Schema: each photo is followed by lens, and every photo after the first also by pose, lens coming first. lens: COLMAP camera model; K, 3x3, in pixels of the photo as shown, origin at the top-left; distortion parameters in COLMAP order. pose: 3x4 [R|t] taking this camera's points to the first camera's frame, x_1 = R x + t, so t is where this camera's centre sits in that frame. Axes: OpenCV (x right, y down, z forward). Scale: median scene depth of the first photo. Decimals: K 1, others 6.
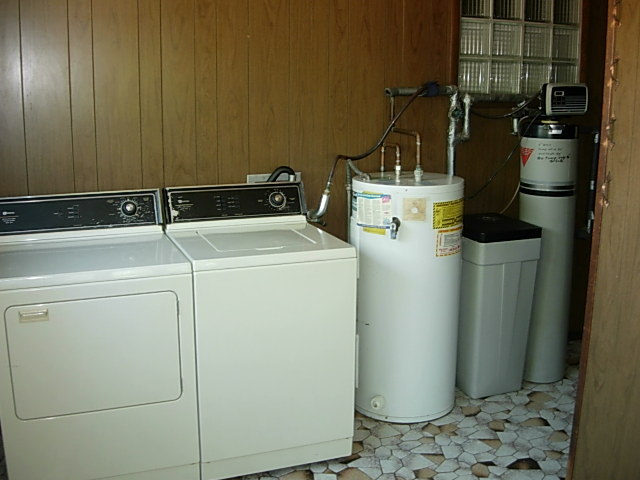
lens RADIAL K [[742.4, 0, 320.0], [0, 742.4, 240.0], [0, 0, 1]] dist [-0.180719, 0.037350]
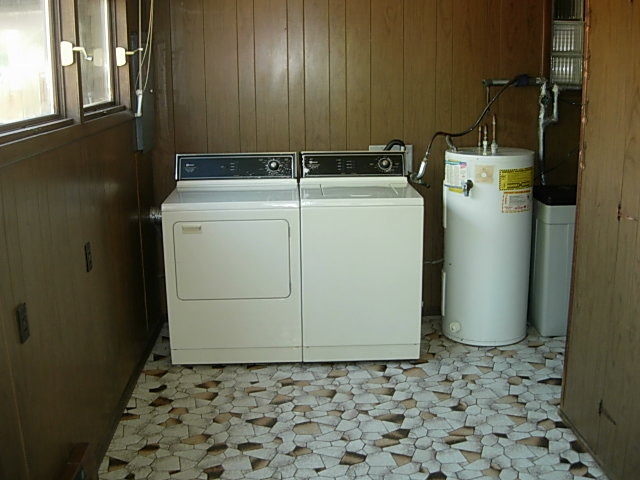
lens RADIAL K [[742.4, 0, 320.0], [0, 742.4, 240.0], [0, 0, 1]] dist [-0.180719, 0.037350]
pose [[0.941898, 0.060015, -0.330495, 0.274617], [-0.055714, 0.998194, 0.022481, 0.056979], [0.331248, -0.002762, 0.943540, -0.280302]]
